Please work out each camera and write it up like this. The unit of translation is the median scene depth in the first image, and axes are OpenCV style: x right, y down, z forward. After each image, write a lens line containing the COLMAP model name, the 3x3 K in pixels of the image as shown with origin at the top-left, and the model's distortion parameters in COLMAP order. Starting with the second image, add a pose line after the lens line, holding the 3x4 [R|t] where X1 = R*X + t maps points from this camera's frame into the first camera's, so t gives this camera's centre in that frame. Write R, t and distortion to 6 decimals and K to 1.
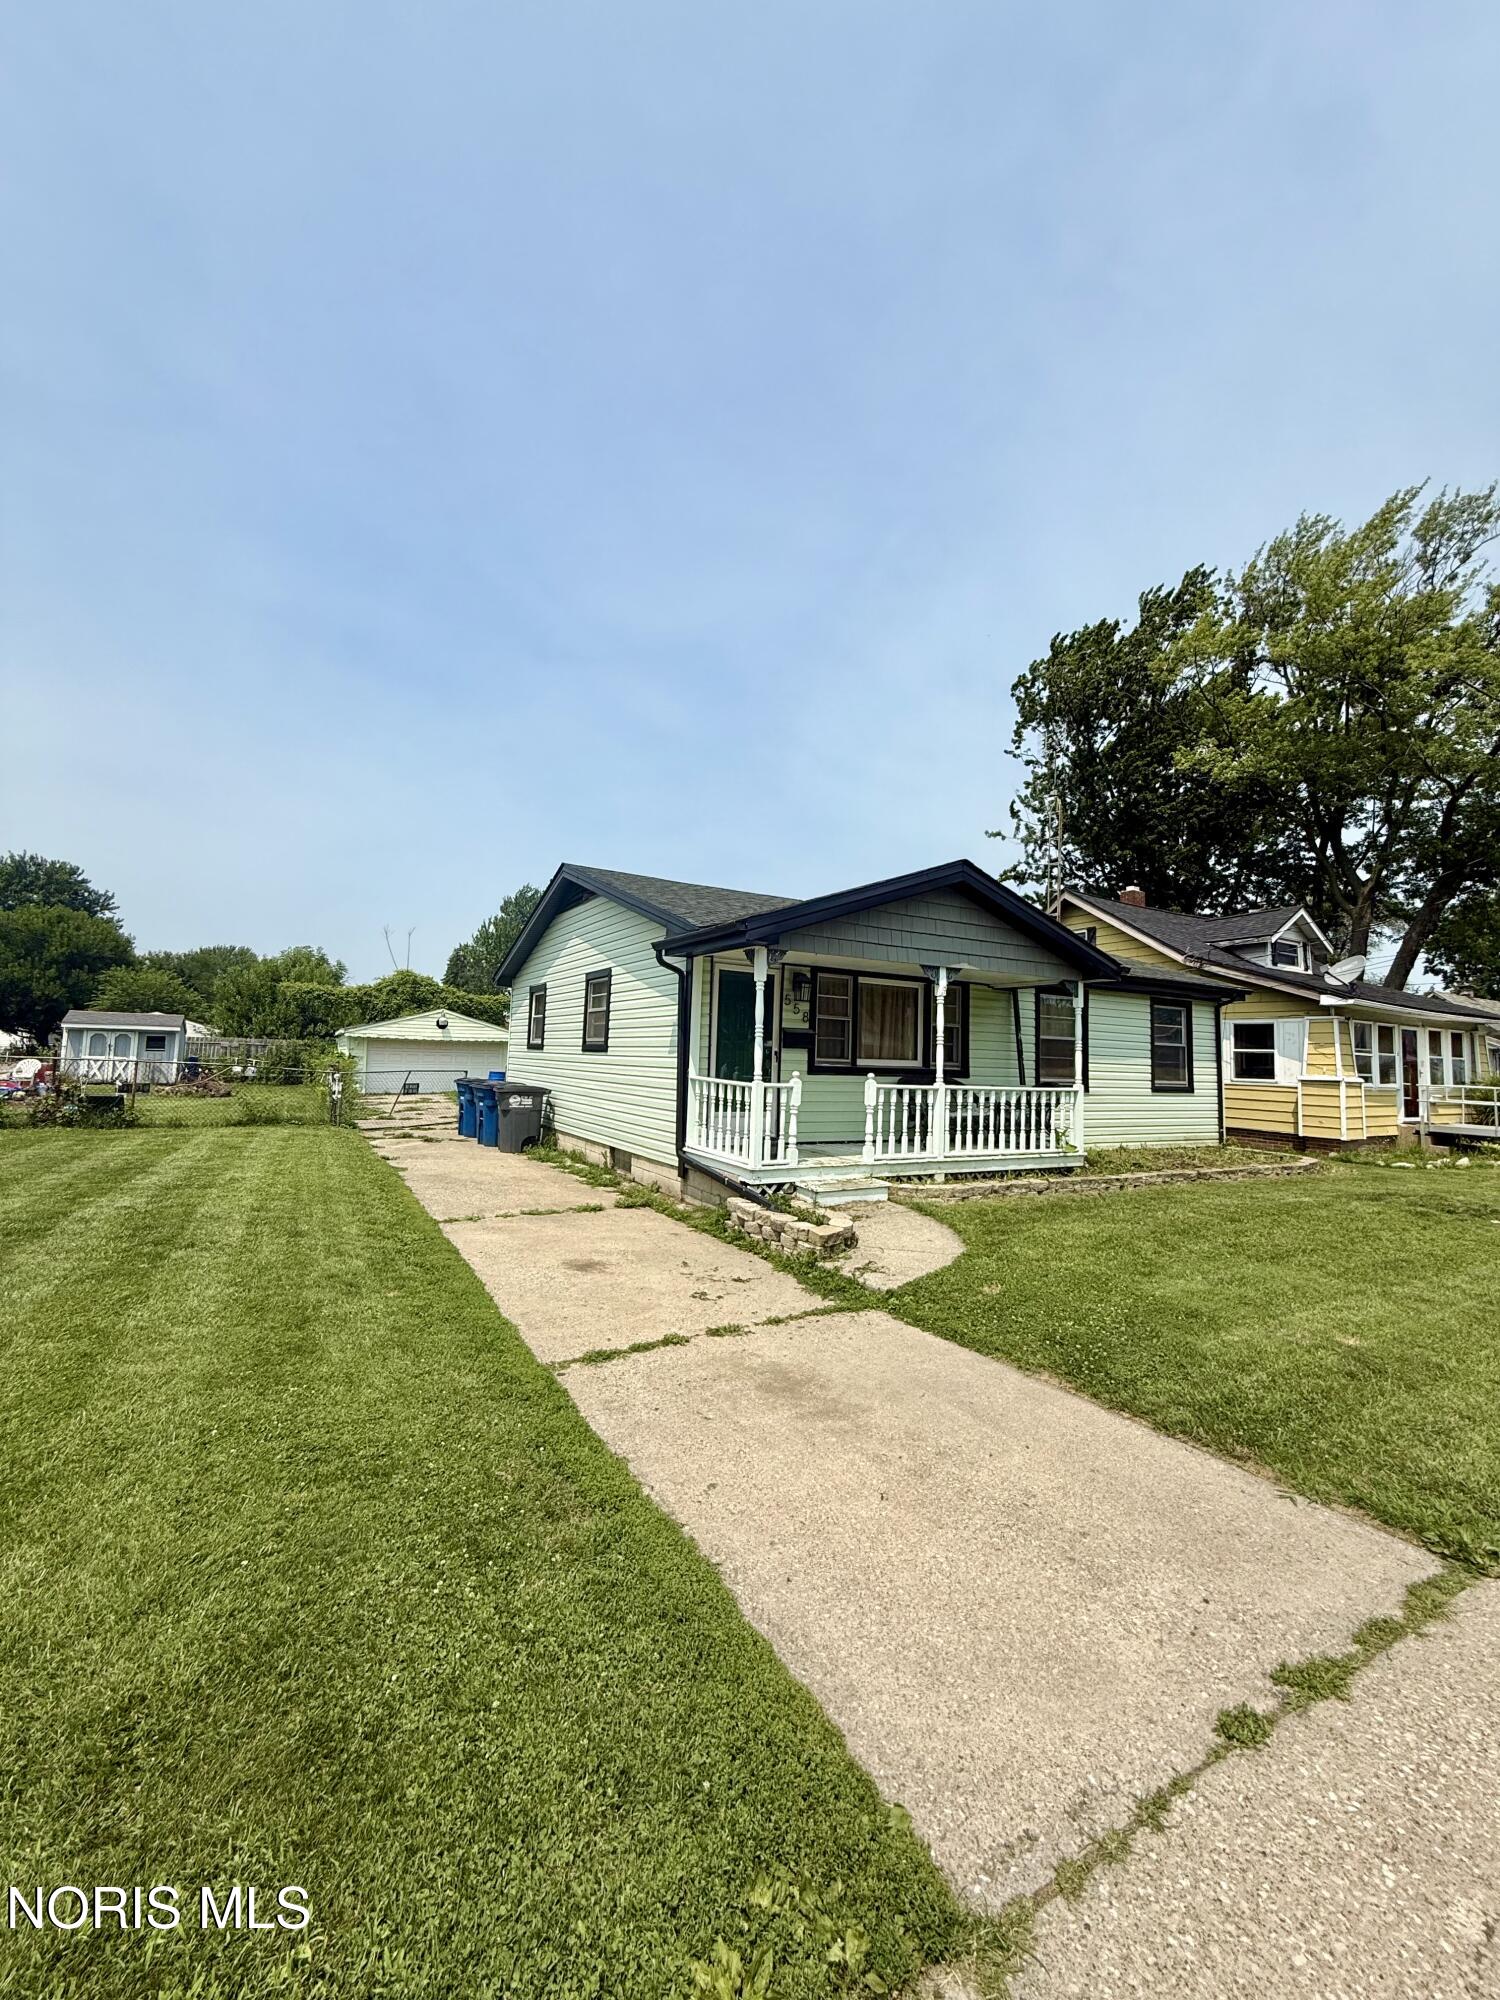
lens RADIAL K [[800.0, 0, 750.3], [0, 800.0, 994.5], [0, 0, 1]] dist [-0.000839, -0.000181]
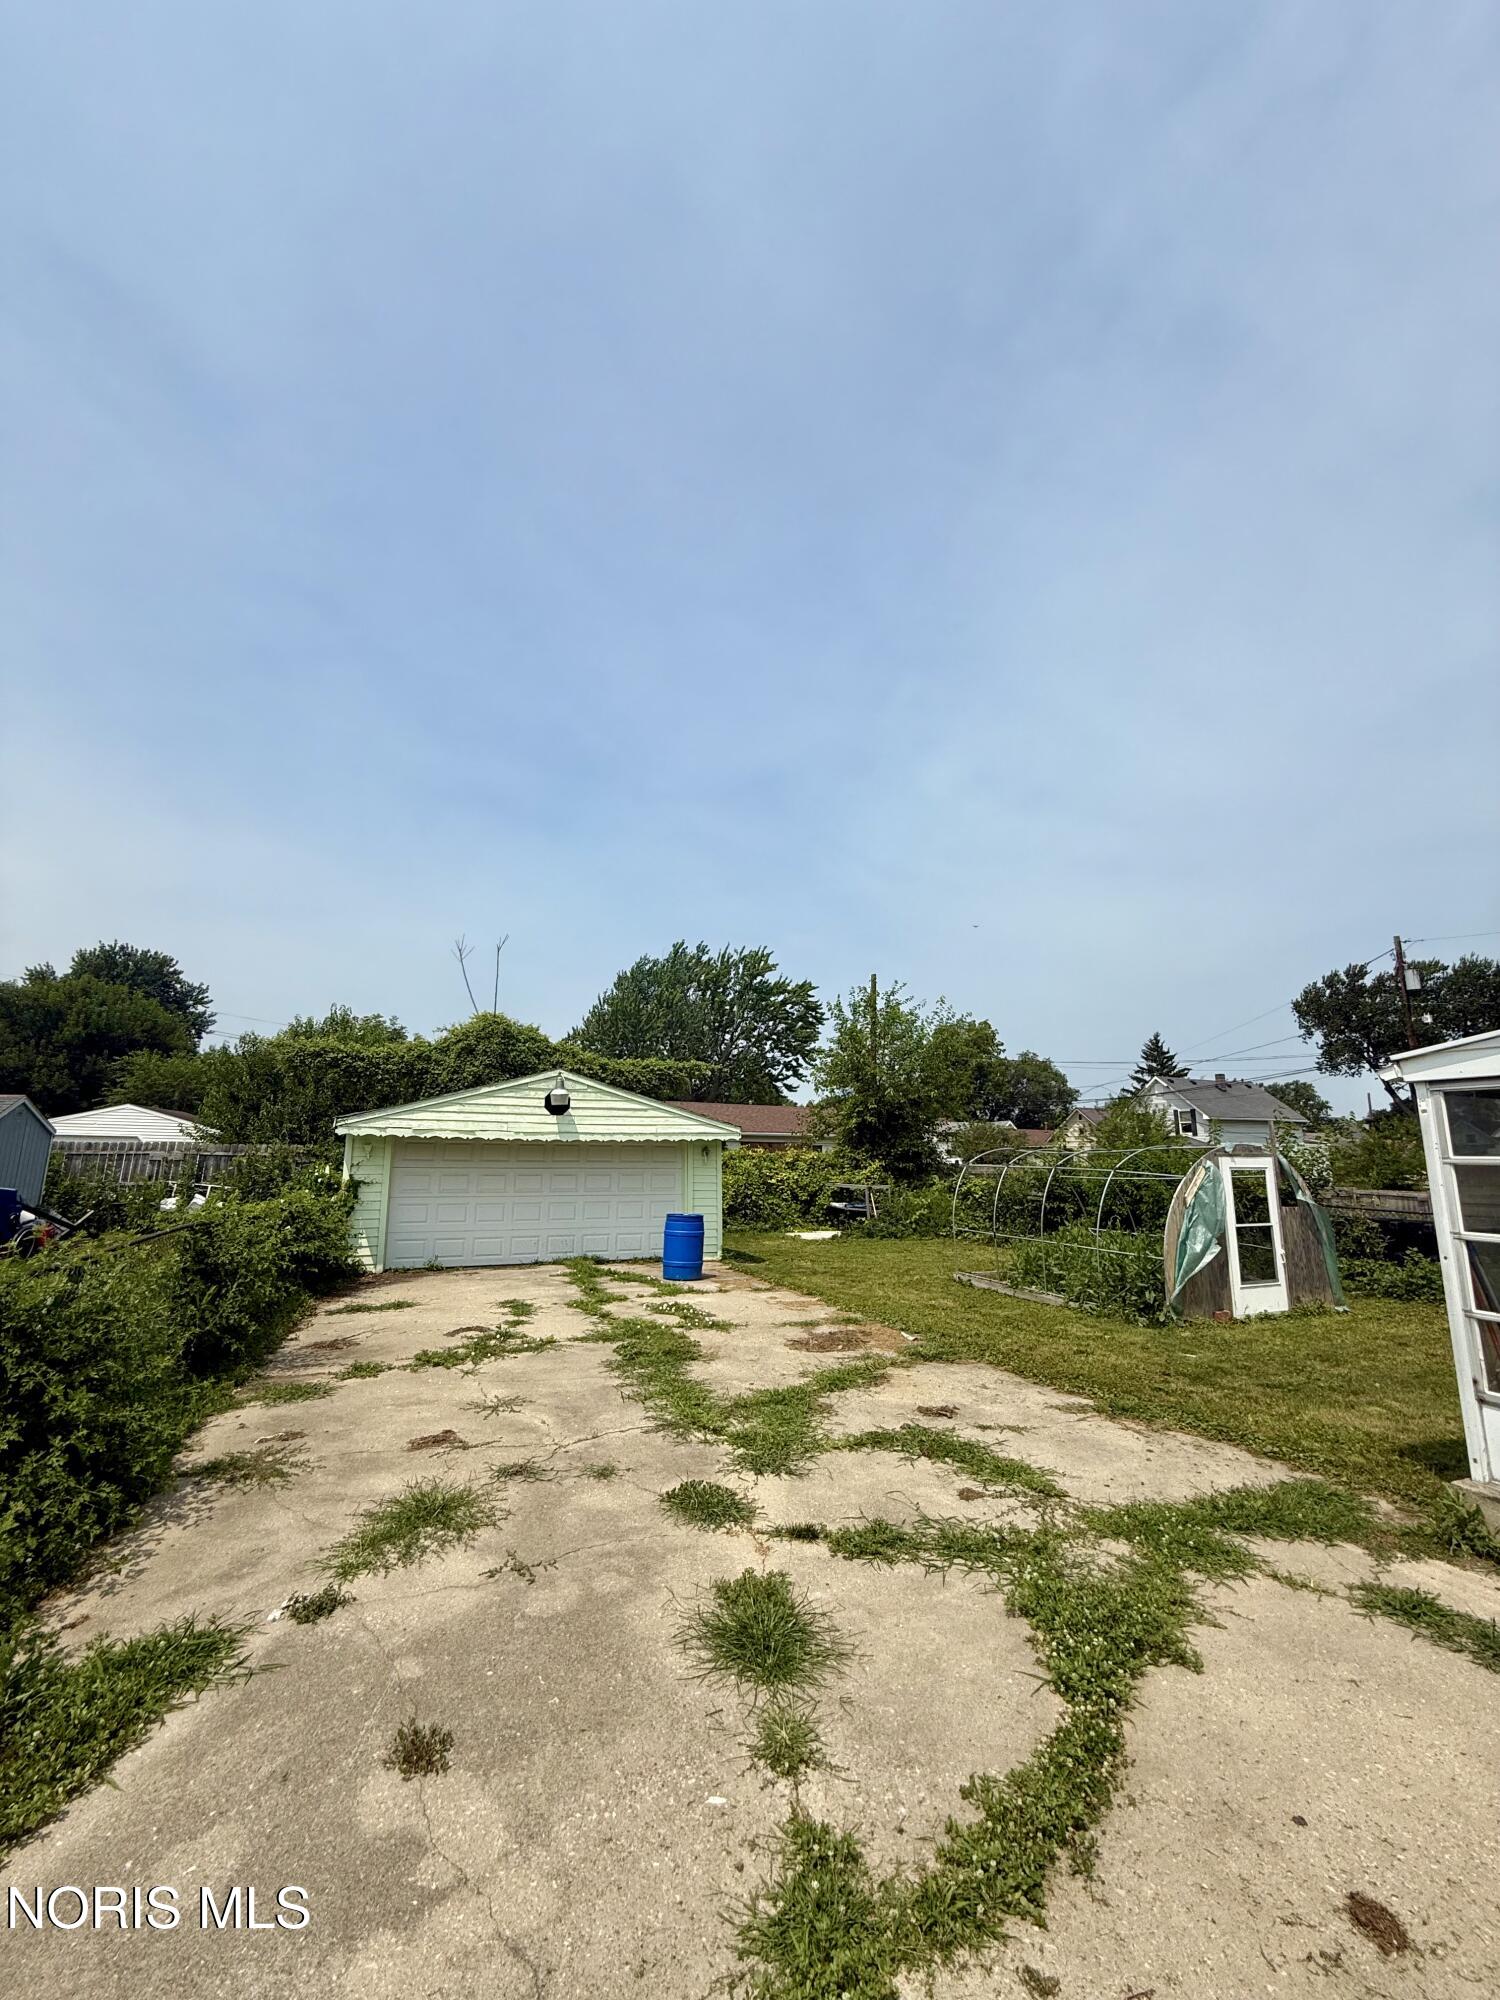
lens RADIAL K [[800.0, 0, 742.0], [0, 800.0, 997.4], [0, 0, 1]] dist [-0.000839, -0.000181]
pose [[0.991132, -0.039063, -0.127006, -0.413968], [0.024158, 0.992856, -0.116847, 0.059813], [0.130663, 0.112743, 0.984996, 1.047220]]
